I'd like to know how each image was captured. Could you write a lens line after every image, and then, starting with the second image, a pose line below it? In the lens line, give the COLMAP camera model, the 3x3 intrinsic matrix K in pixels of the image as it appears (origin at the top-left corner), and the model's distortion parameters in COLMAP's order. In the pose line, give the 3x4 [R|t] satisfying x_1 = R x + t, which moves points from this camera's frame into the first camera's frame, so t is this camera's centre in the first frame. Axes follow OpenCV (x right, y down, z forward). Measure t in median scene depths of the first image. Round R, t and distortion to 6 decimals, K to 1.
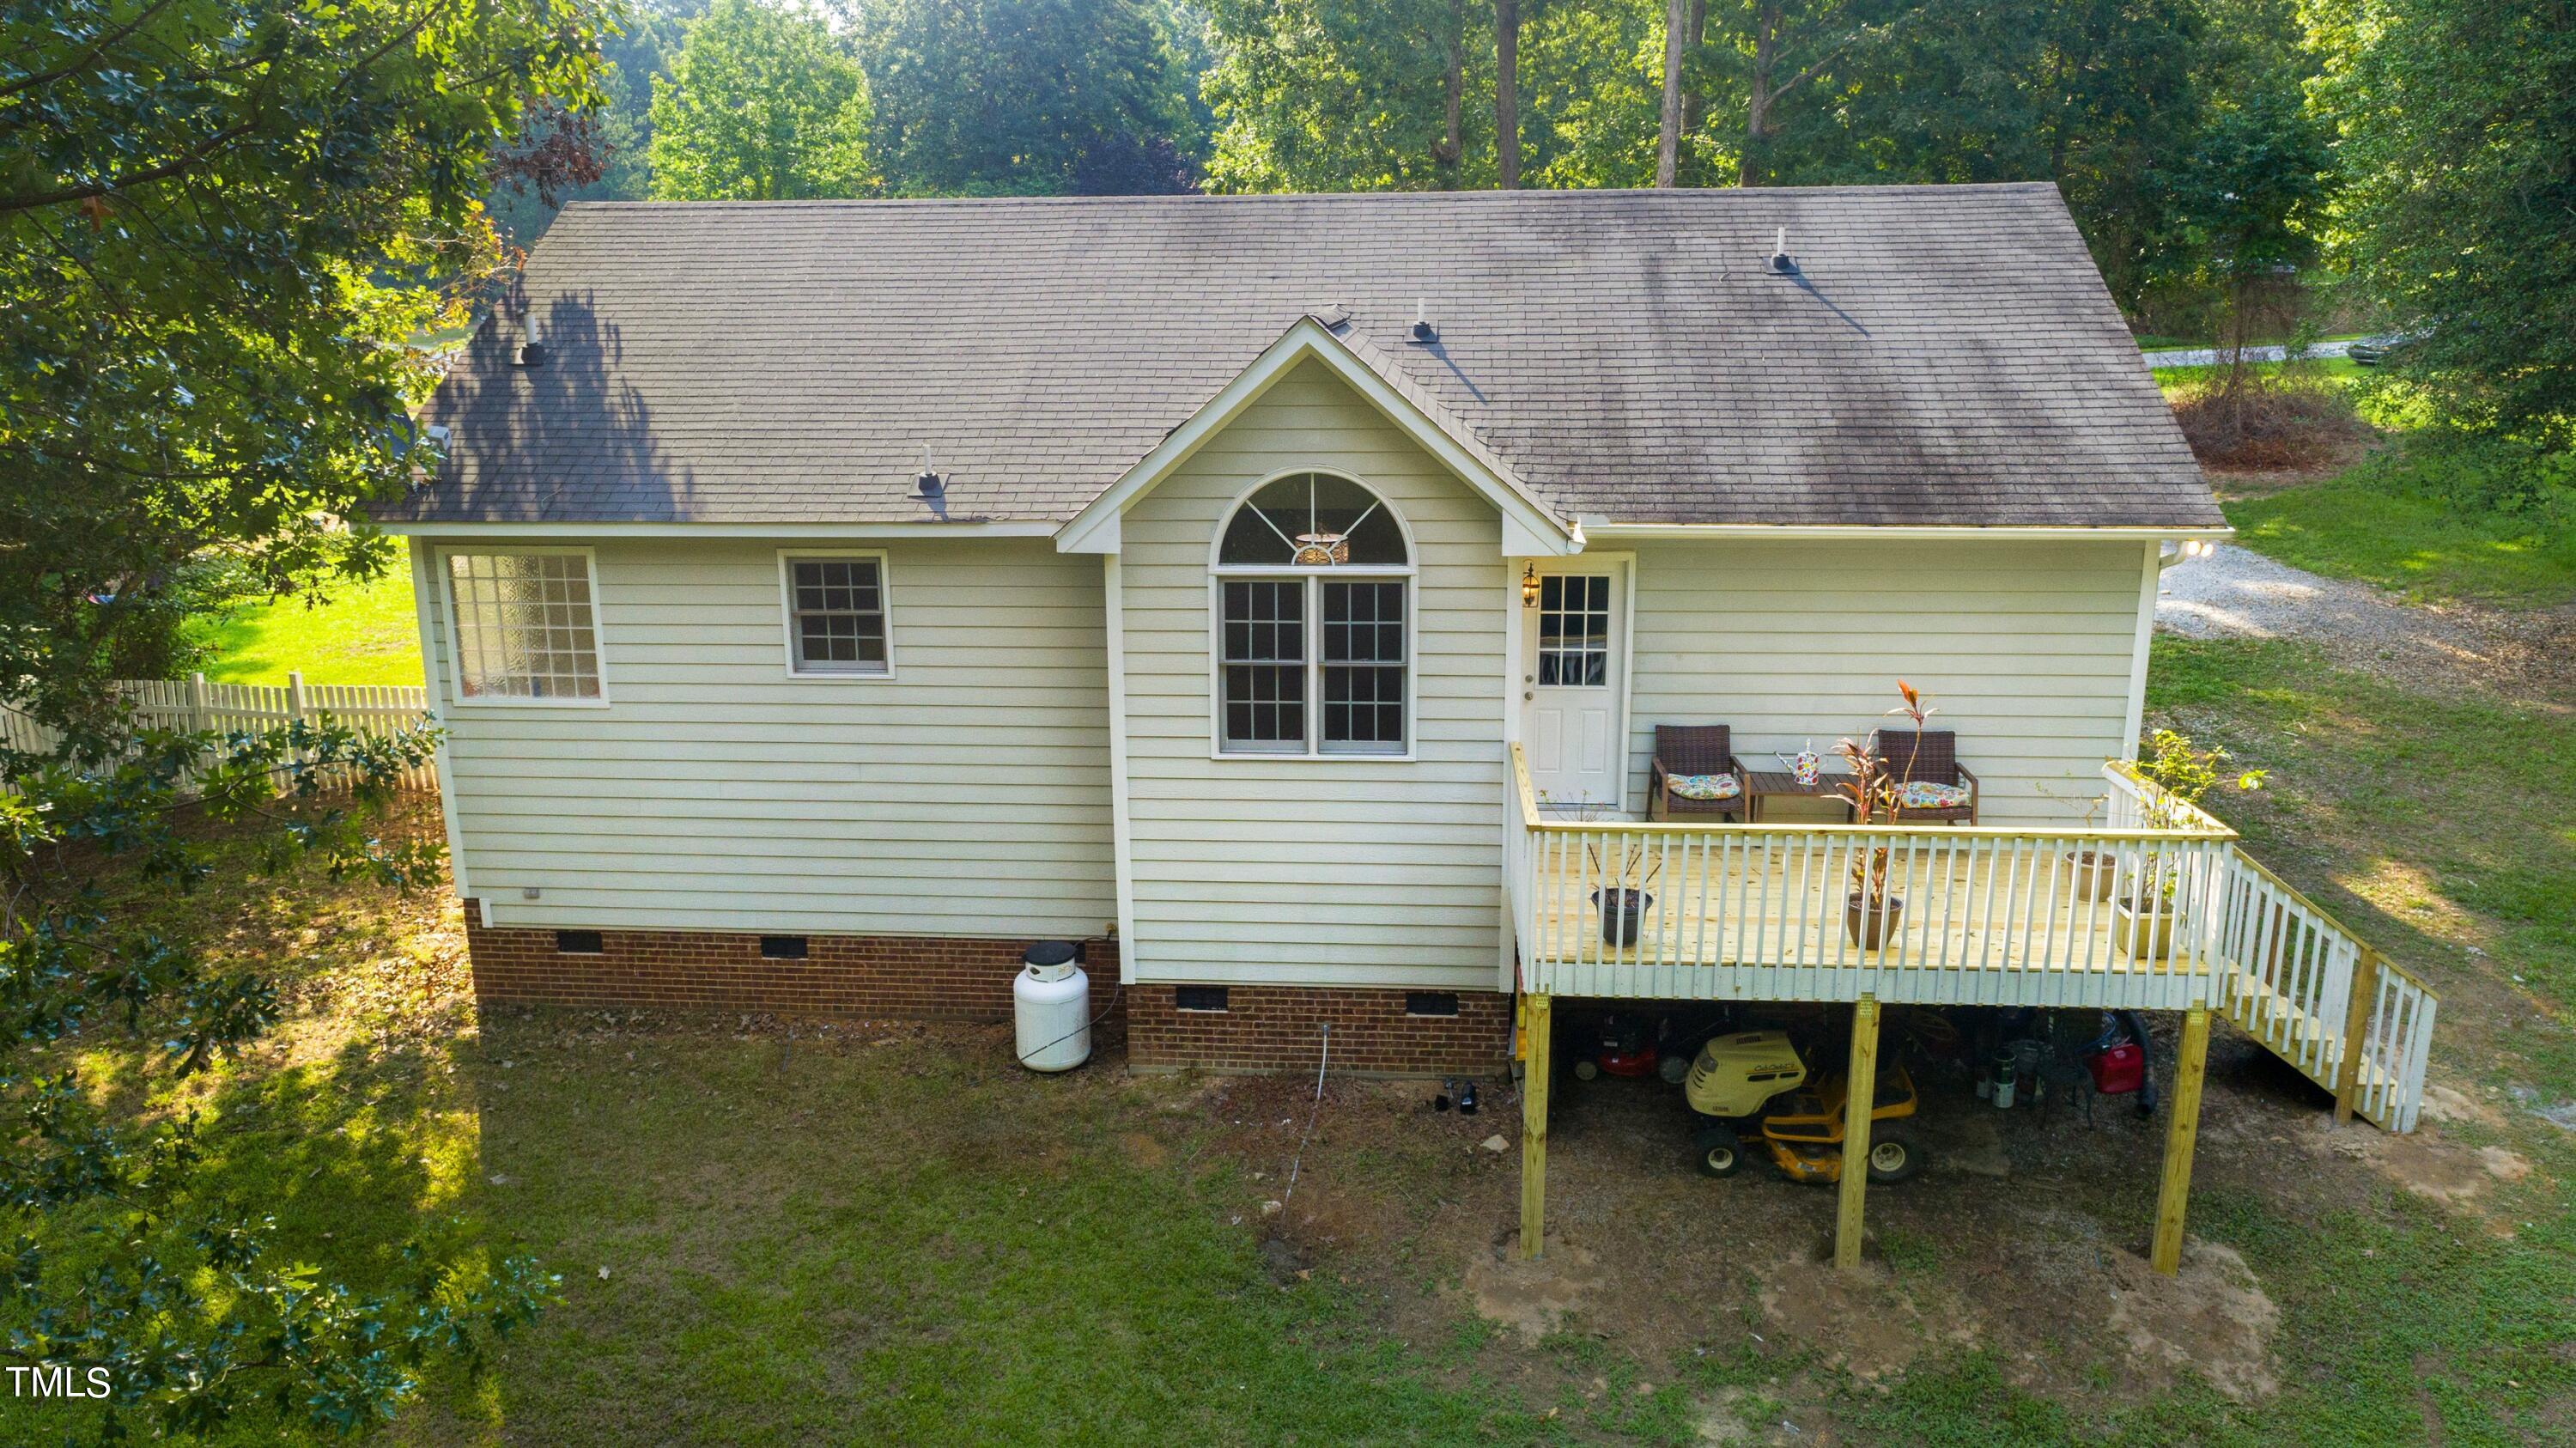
lens RADIAL K [[1744.4, 0, 1288.0], [0, 1744.4, 724.0], [0, 0, 1]] dist [-0.001289, 0.003101]
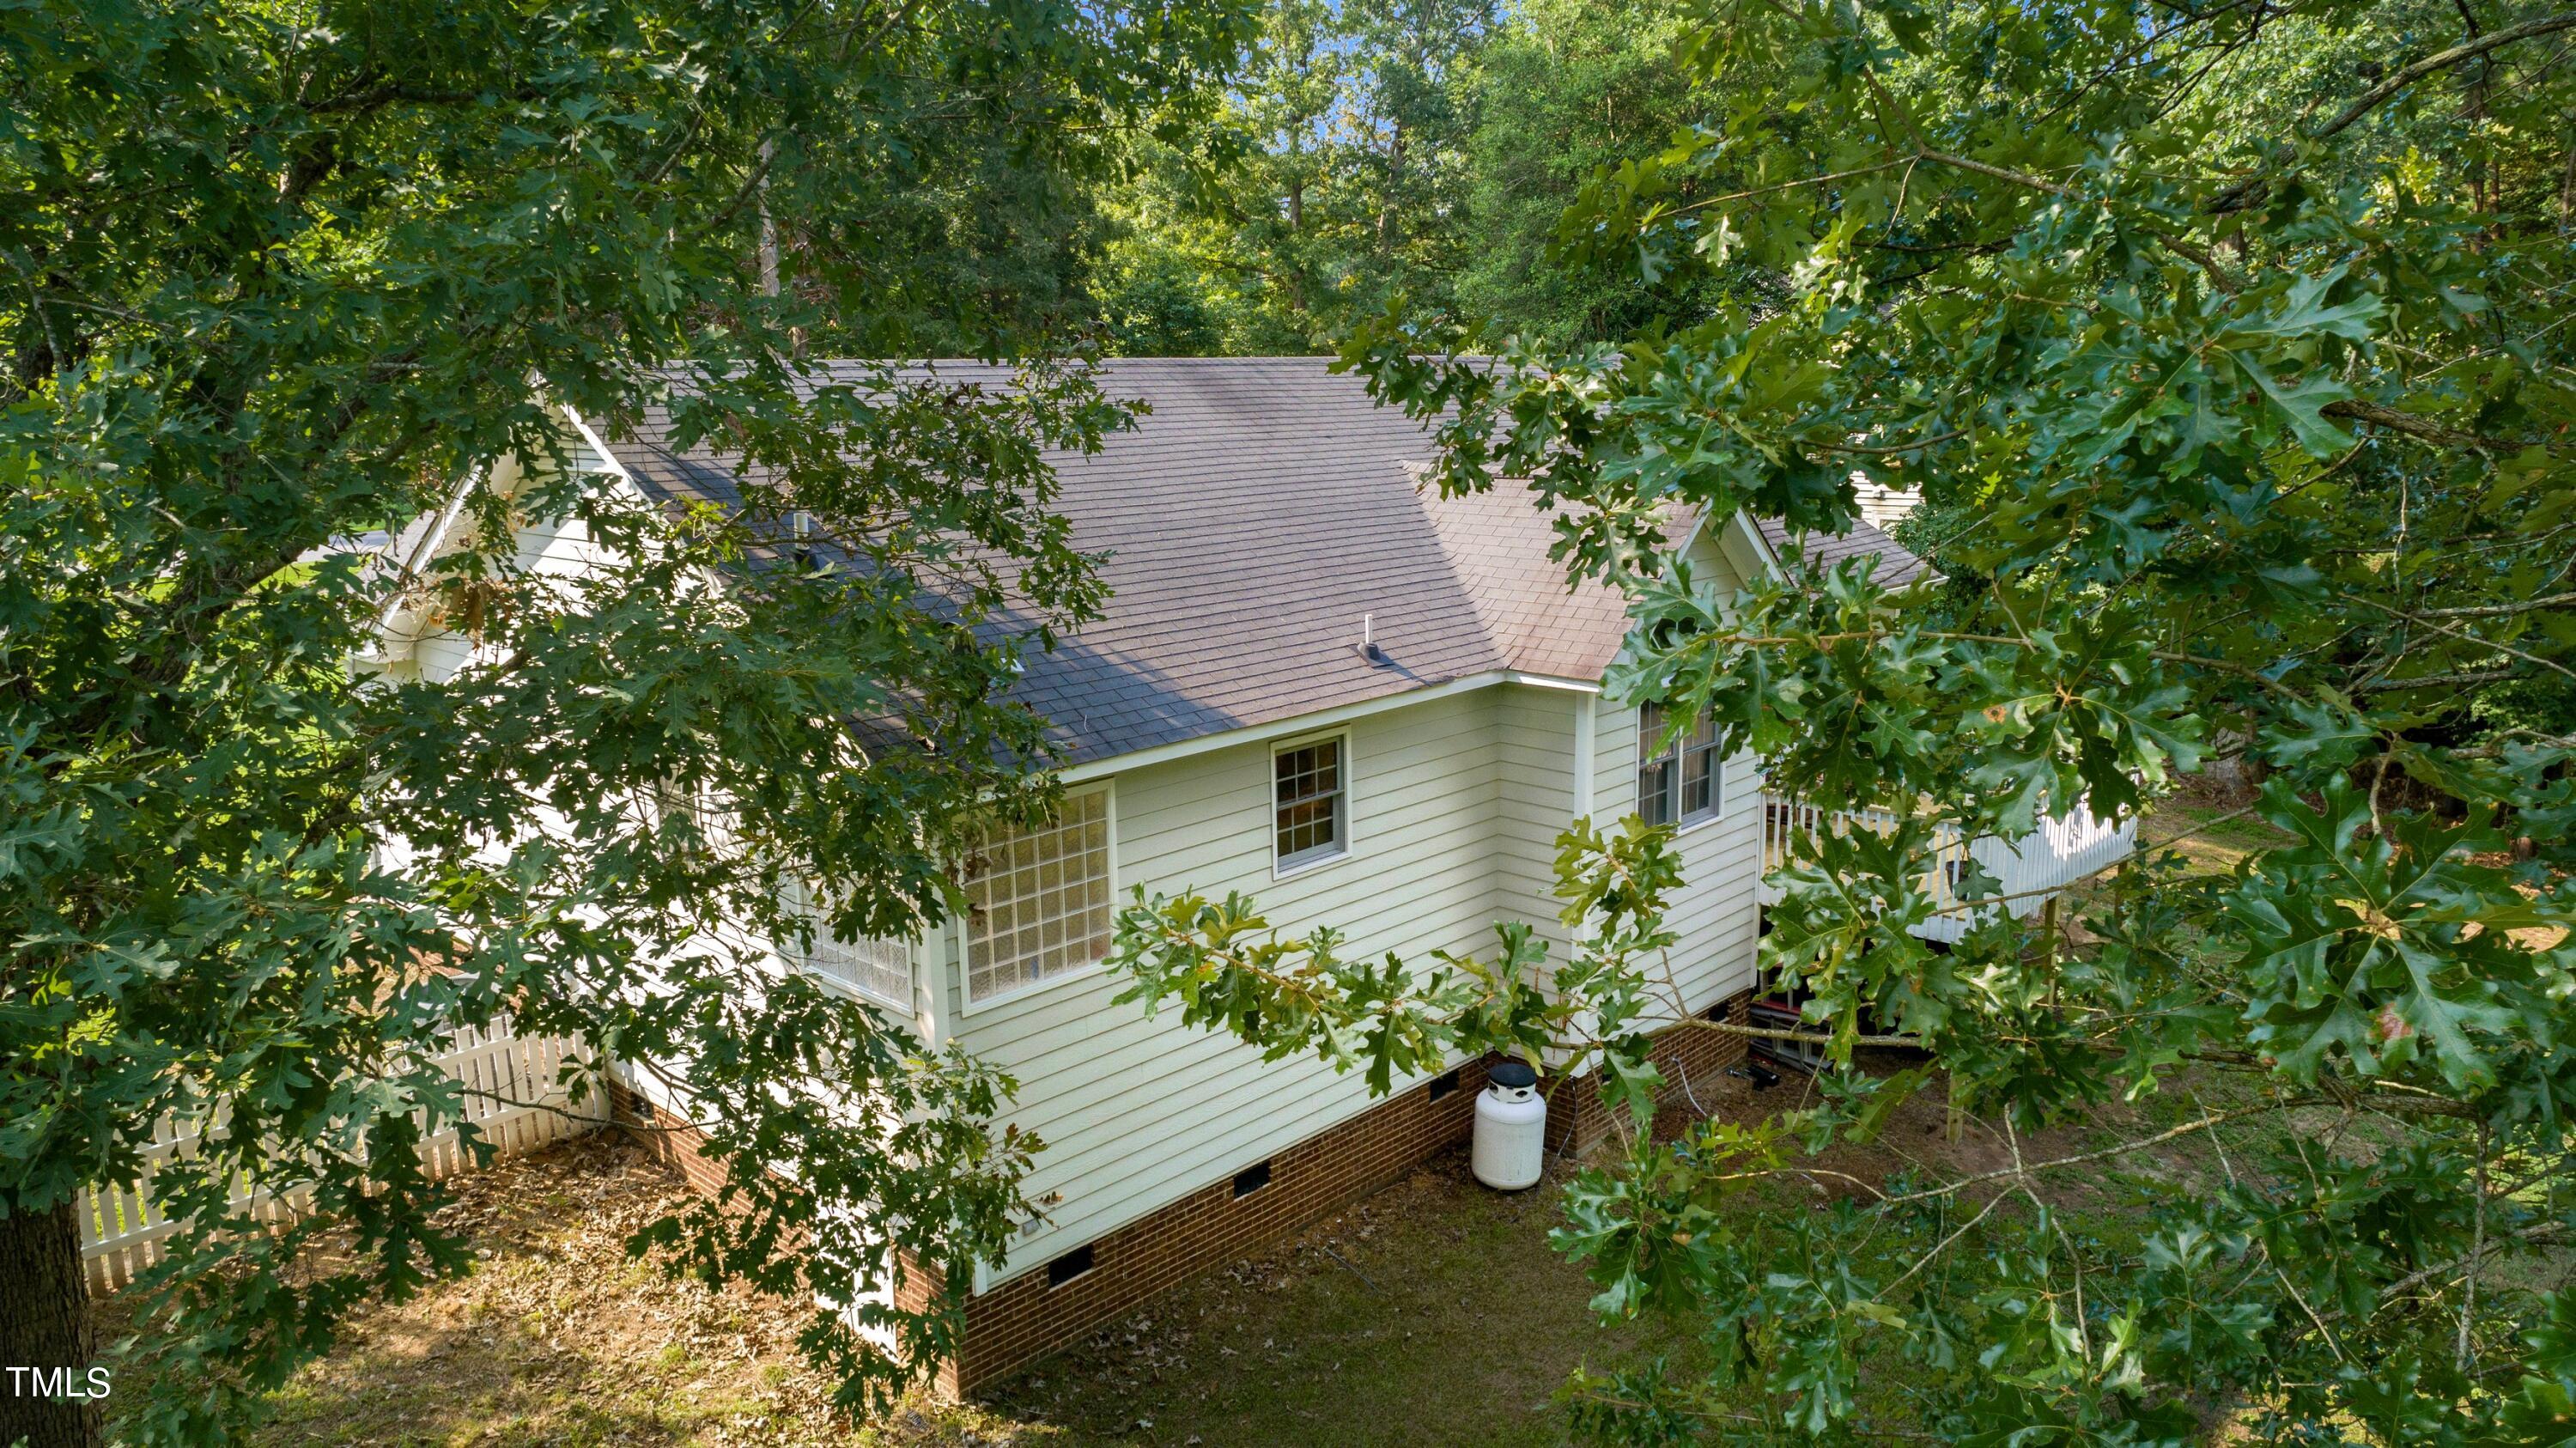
lens RADIAL K [[1744.4, 0, 1288.0], [0, 1744.4, 724.0], [0, 0, 1]] dist [-0.001289, 0.003101]
pose [[0.632515, -0.154714, 0.758939, -0.987922], [0.199426, 0.979342, 0.033440, -0.139446], [-0.748435, 0.130201, 0.650302, 0.387197]]
